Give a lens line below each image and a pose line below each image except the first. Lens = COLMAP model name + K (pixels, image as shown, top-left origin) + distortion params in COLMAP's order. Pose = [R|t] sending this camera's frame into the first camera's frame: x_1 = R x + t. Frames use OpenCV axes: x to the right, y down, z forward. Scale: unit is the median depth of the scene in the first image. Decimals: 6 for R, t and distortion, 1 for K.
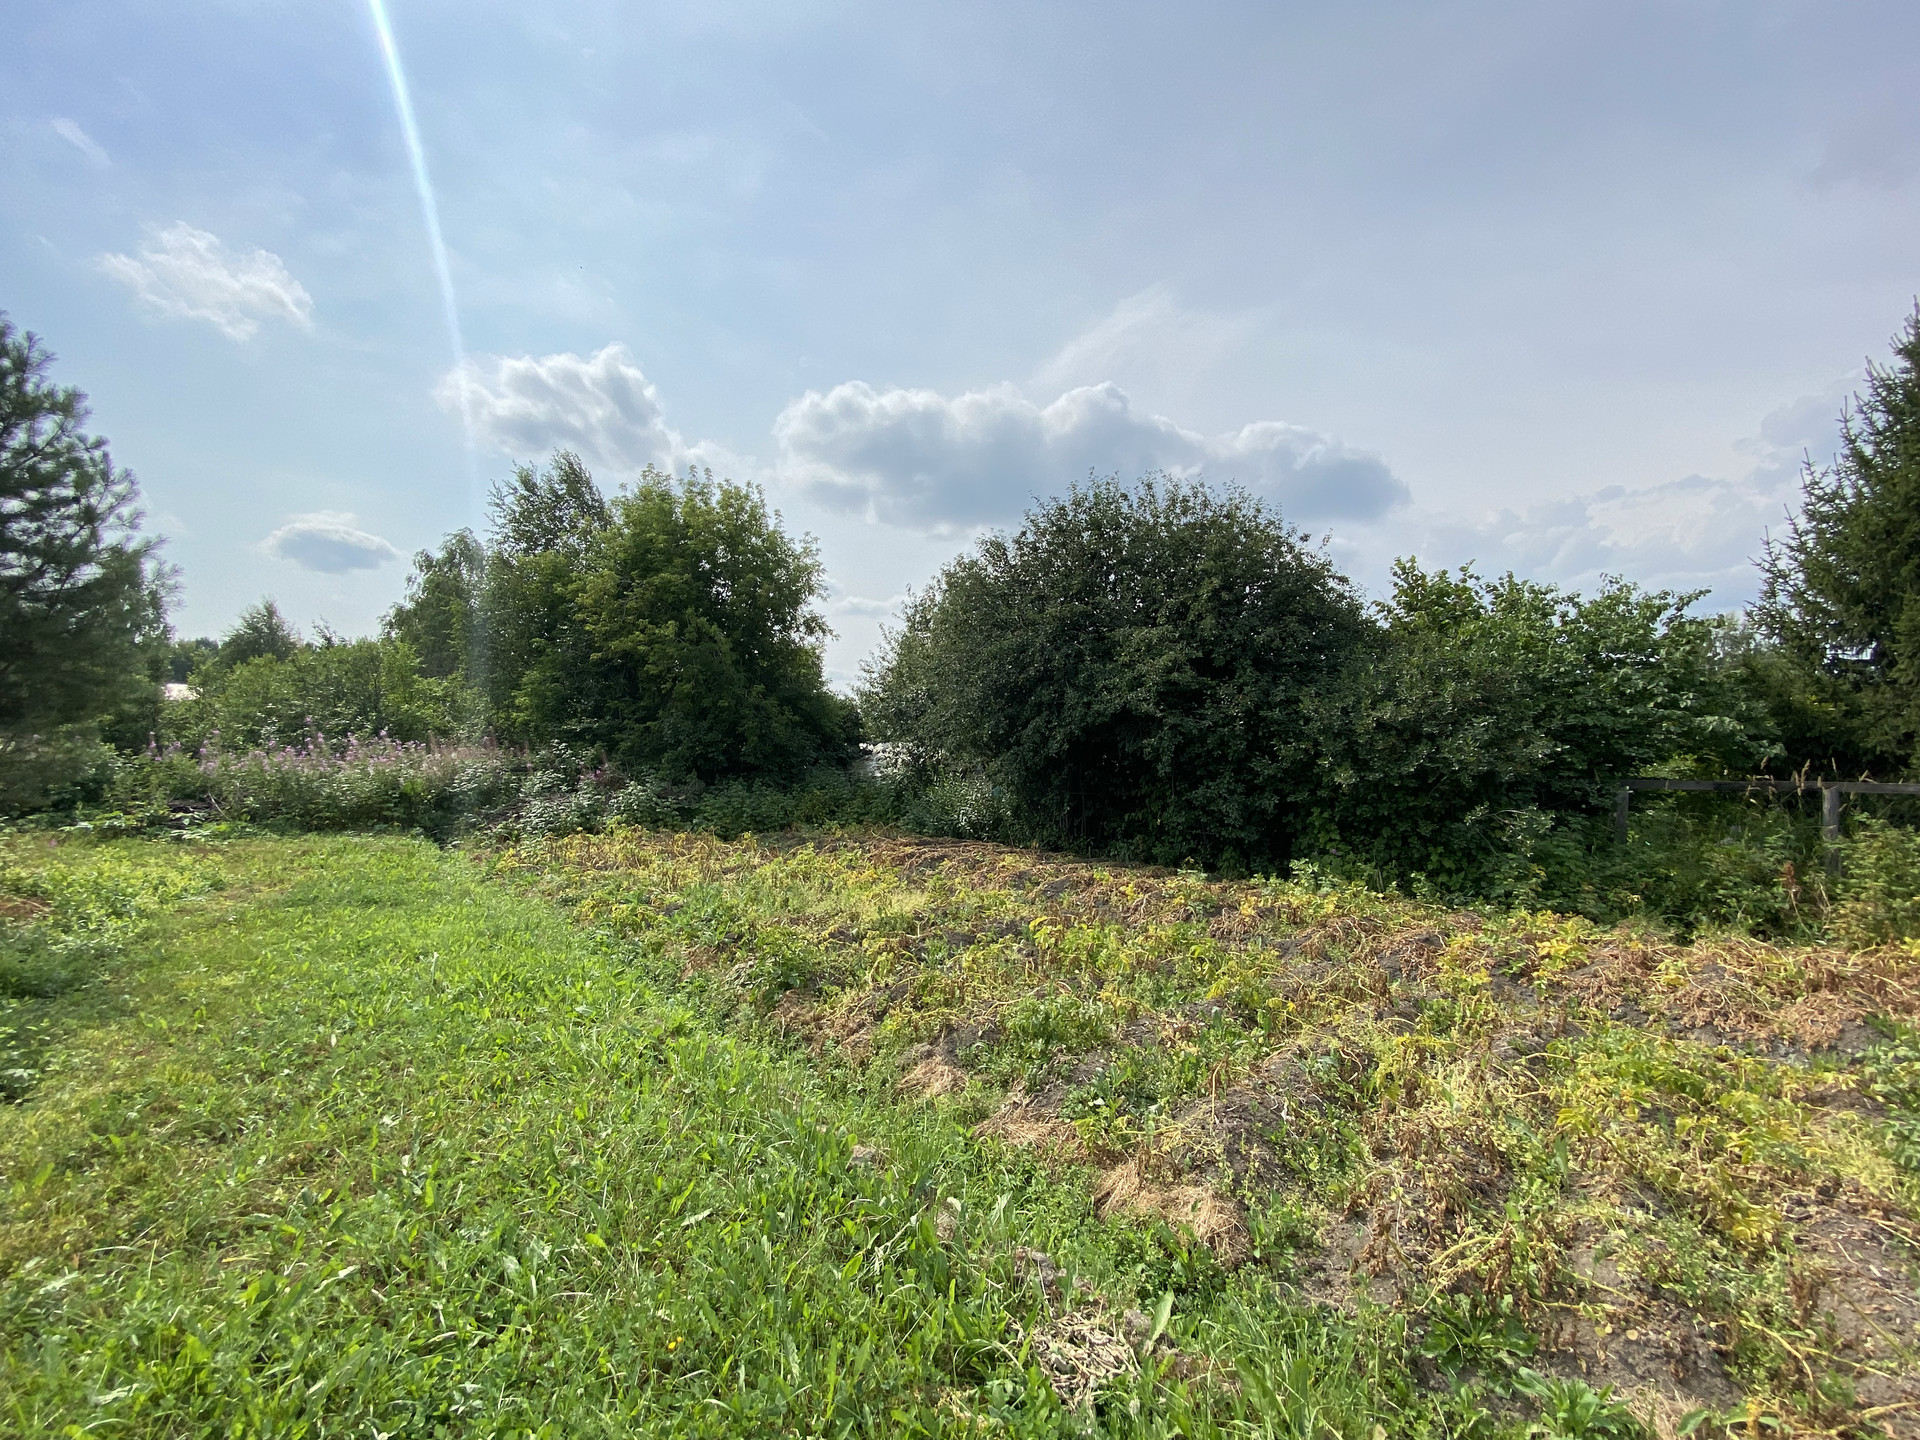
lens RADIAL K [[781.4, 0, 964.7], [0, 781.4, 720.9], [0, 0, 1]] dist [0.025954, -0.022449]
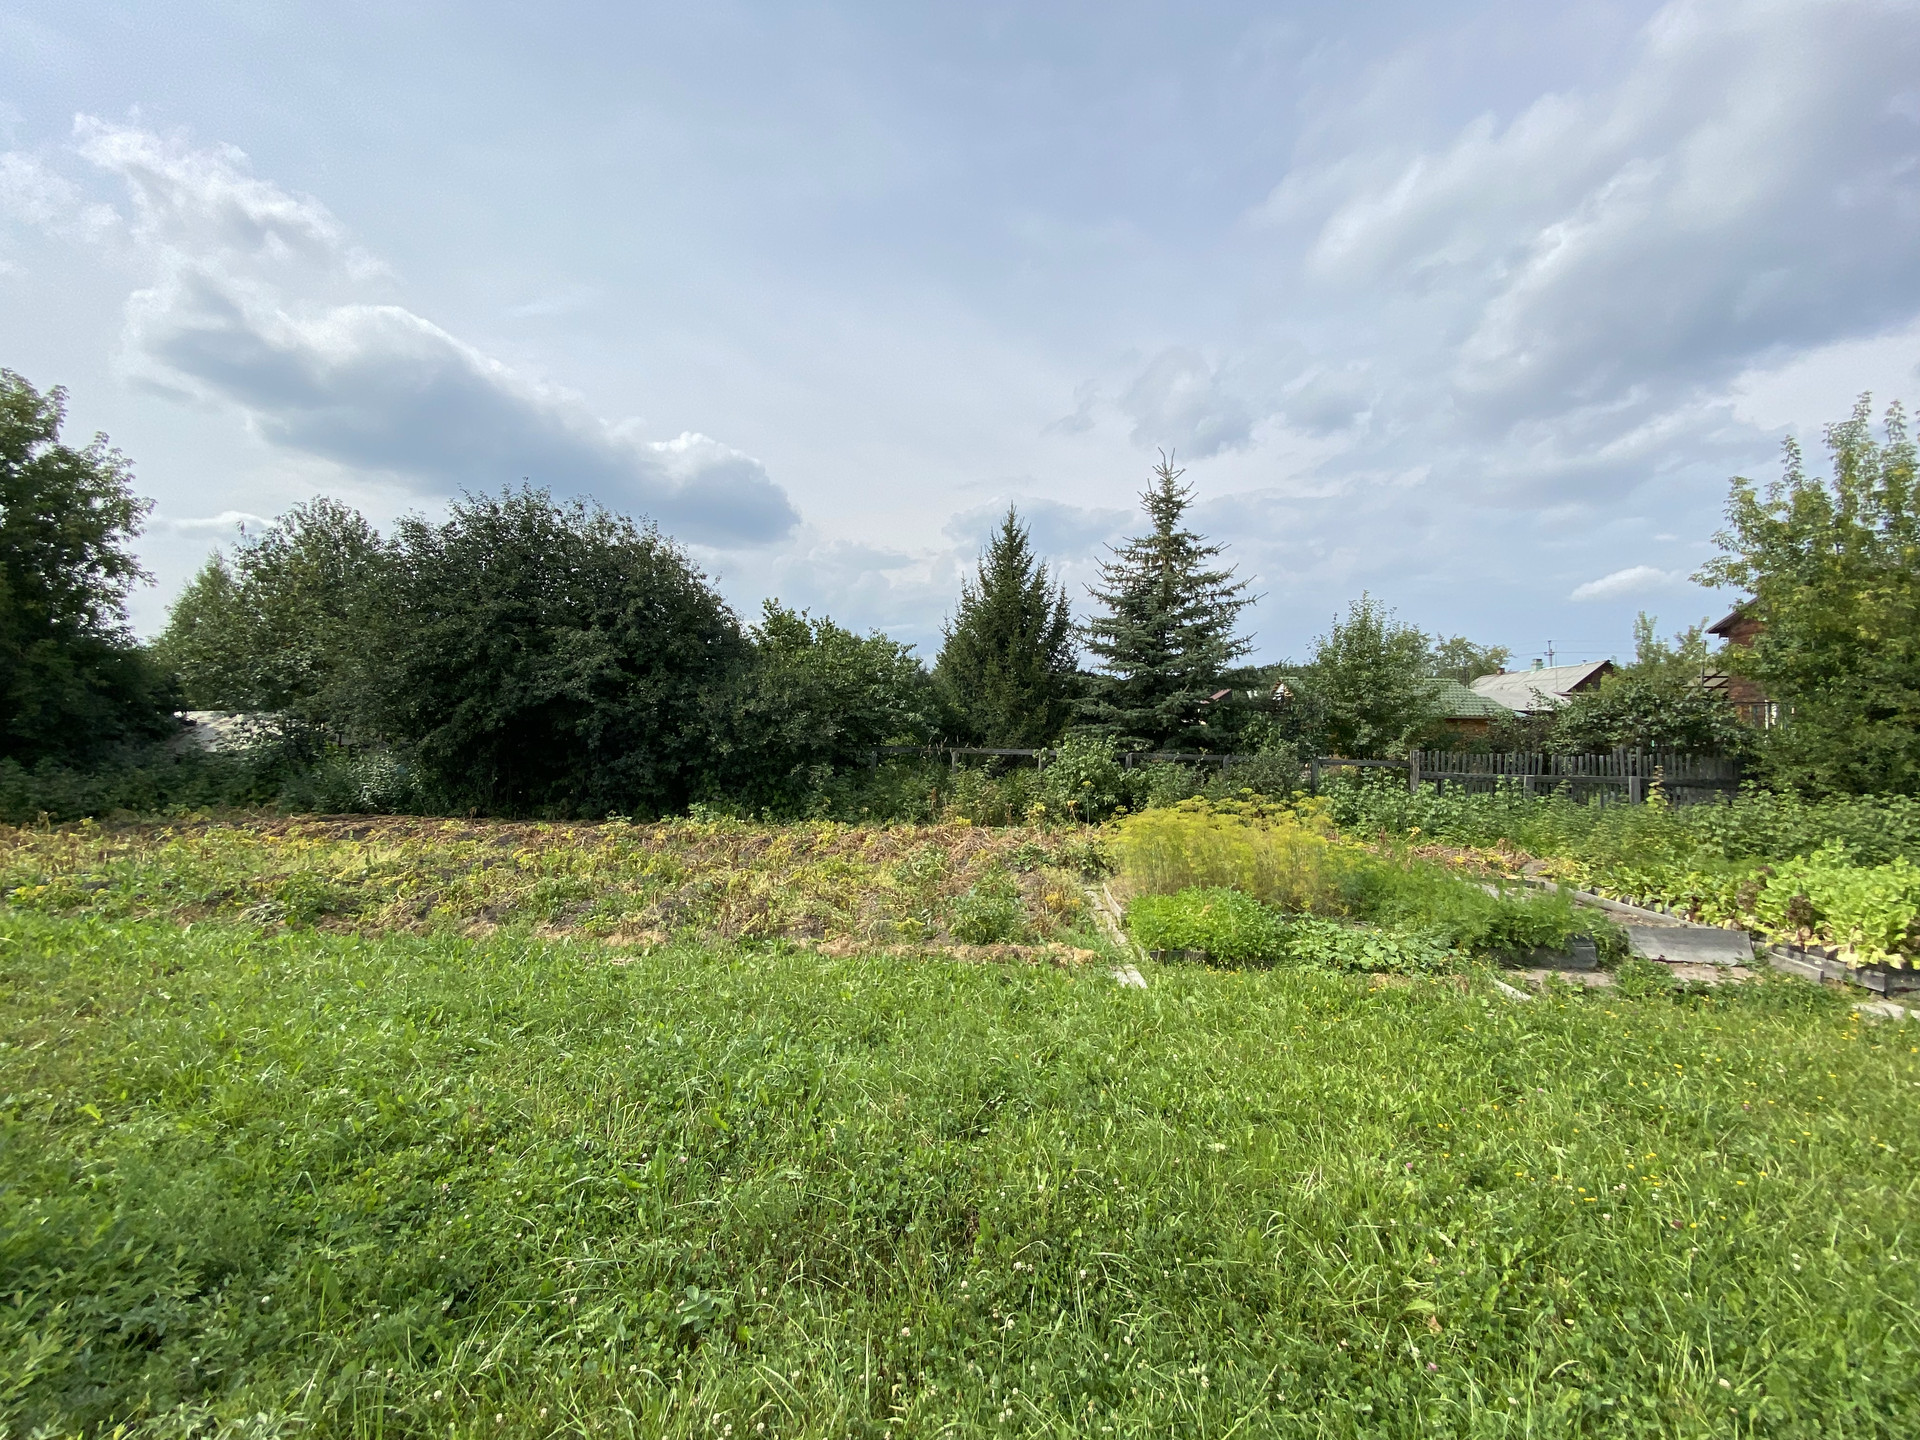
lens RADIAL K [[759.2, 0, 957.9], [0, 759.2, 724.9], [0, 0, 1]] dist [0.009558, -0.016157]
pose [[0.740053, 0.007658, 0.672505, -0.168333], [-0.037138, 0.998875, 0.029493, -0.032708], [-0.671523, -0.046802, 0.739505, -0.380570]]
